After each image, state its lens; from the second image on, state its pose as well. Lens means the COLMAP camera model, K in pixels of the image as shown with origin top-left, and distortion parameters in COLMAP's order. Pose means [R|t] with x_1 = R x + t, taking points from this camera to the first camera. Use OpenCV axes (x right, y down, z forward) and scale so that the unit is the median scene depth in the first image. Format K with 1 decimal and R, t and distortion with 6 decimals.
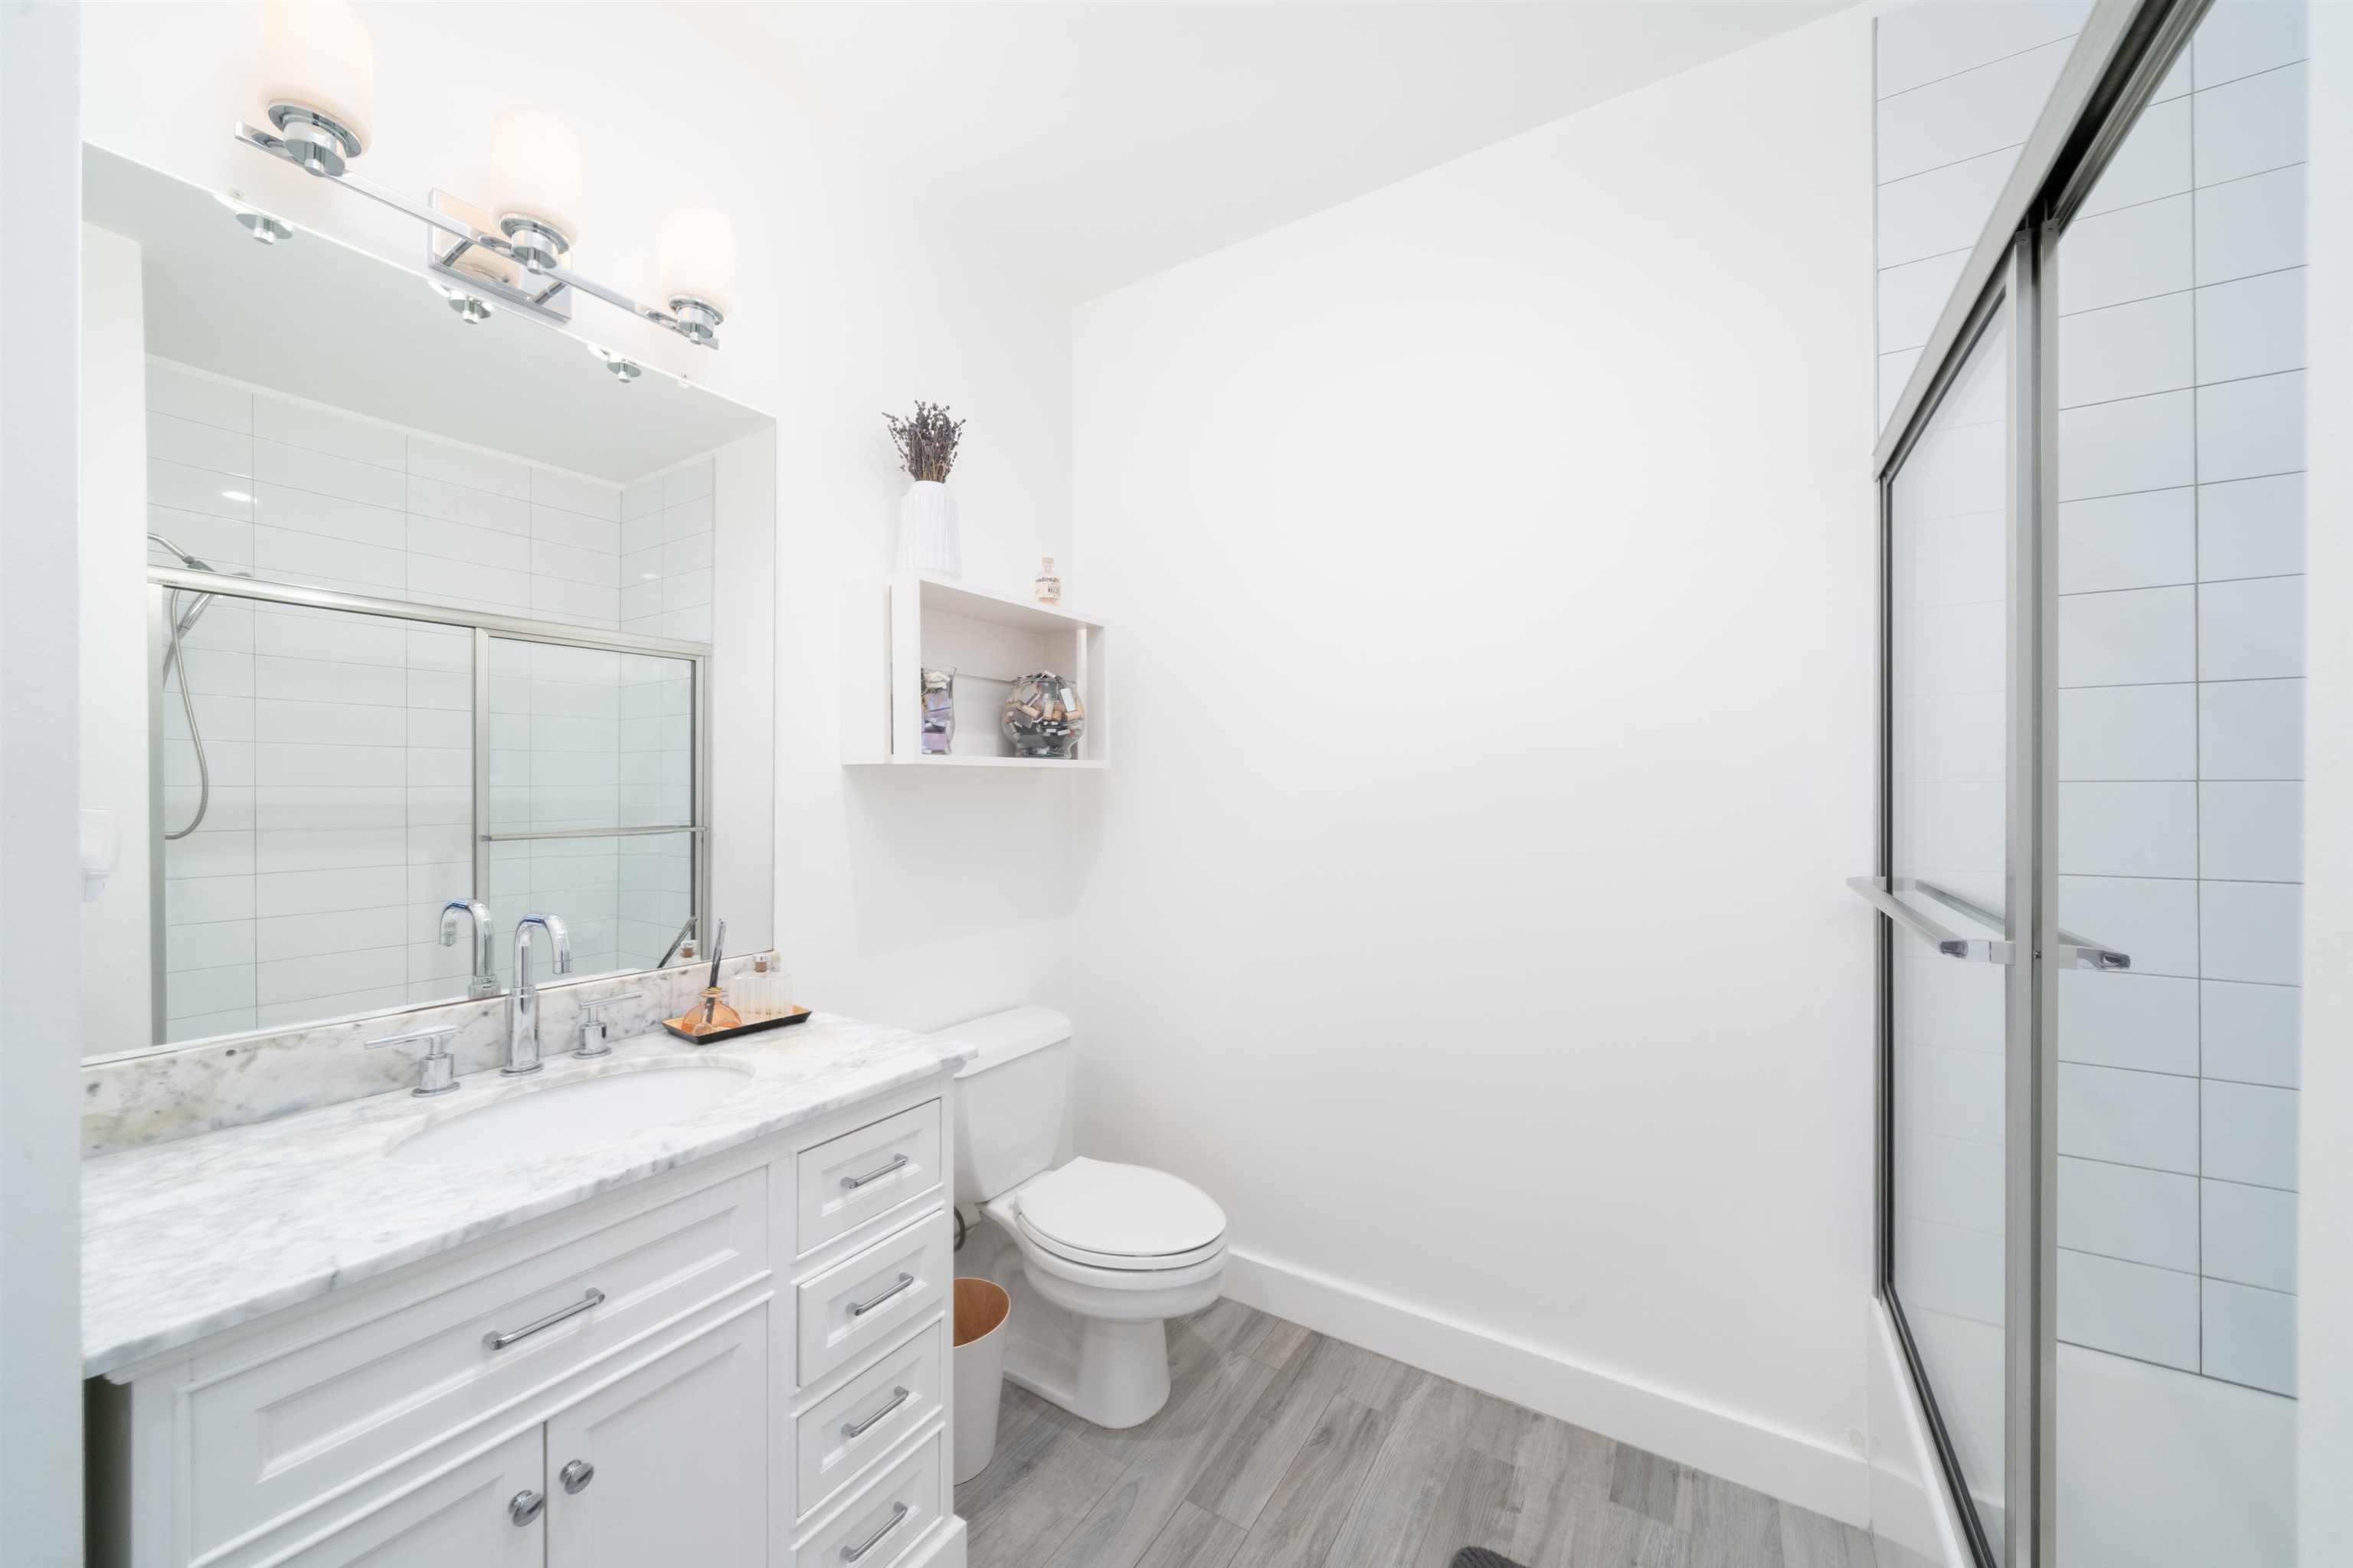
lens RADIAL K [[895.2, 0, 1170.9], [0, 895.2, 792.0], [0, 0, 1]] dist [-0.002782, -0.000078]
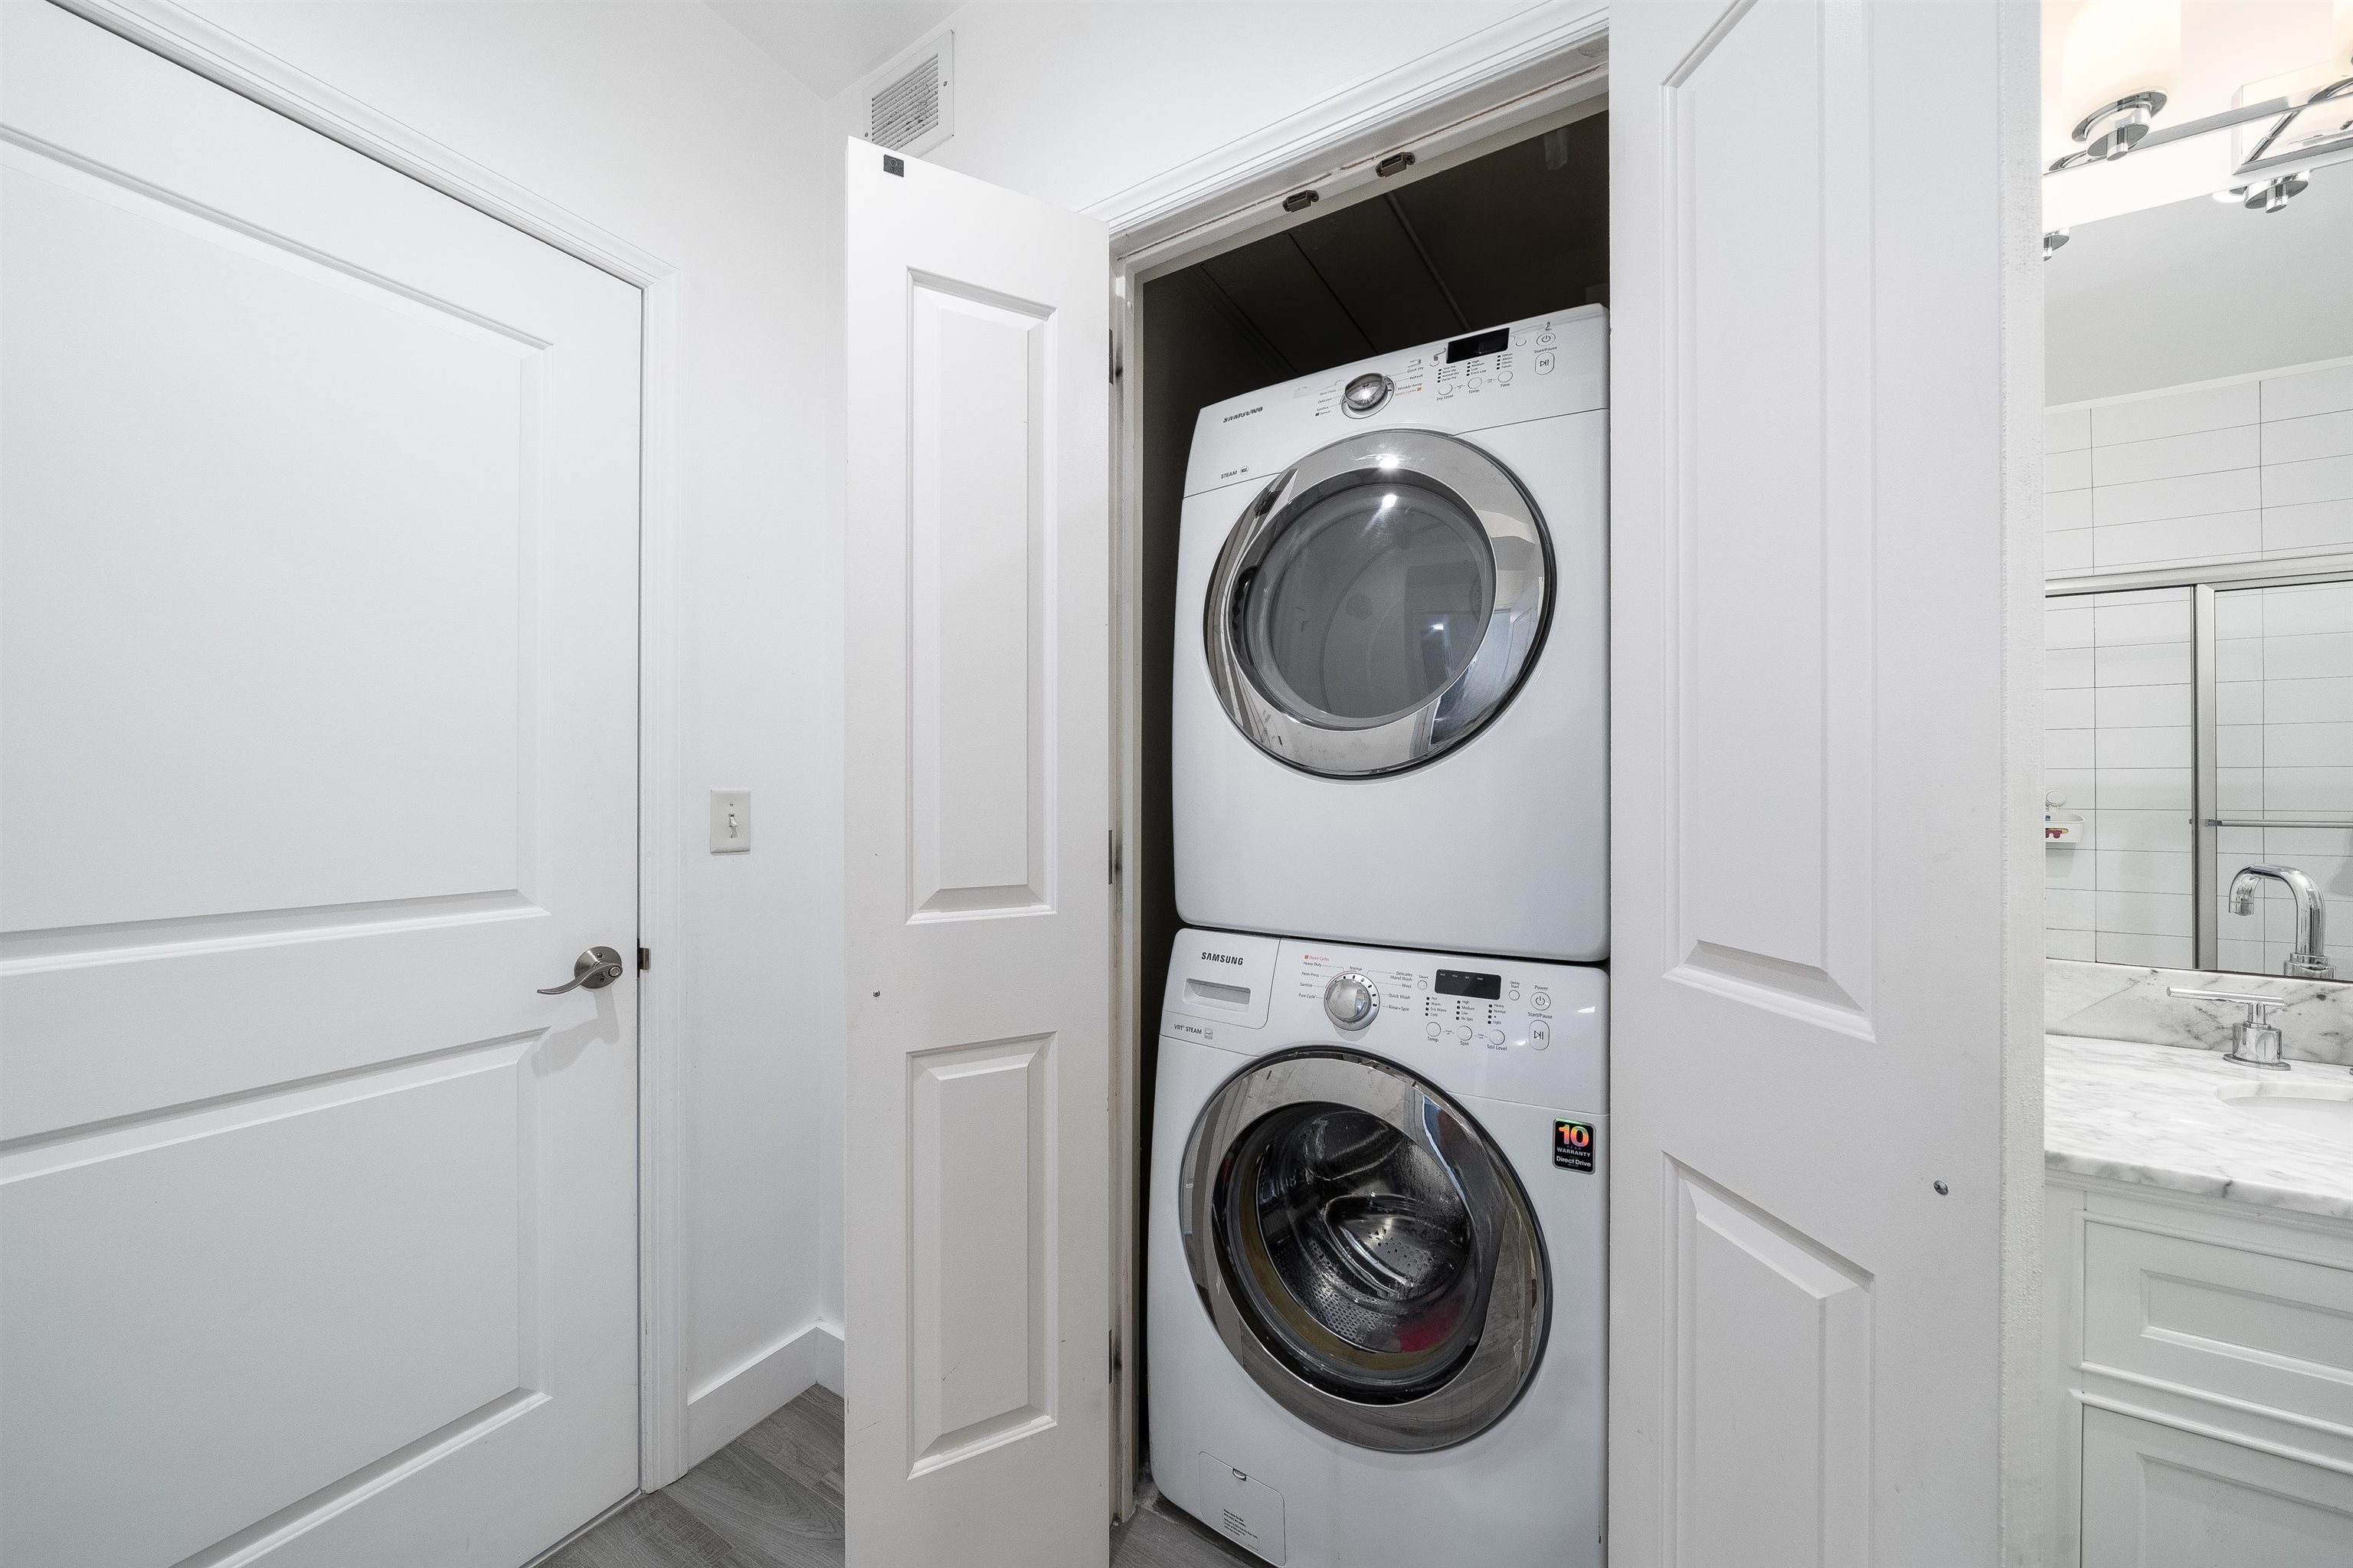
lens RADIAL K [[809.0, 0, 1175.8], [0, 809.0, 773.2], [0, 0, 1]] dist [-0.008459, 0.000318]
pose [[0.015159, -0.005978, -0.999867, -0.024260], [-0.000144, 0.999982, -0.005981, 0.042815], [0.999885, 0.000234, 0.015158, -0.116252]]
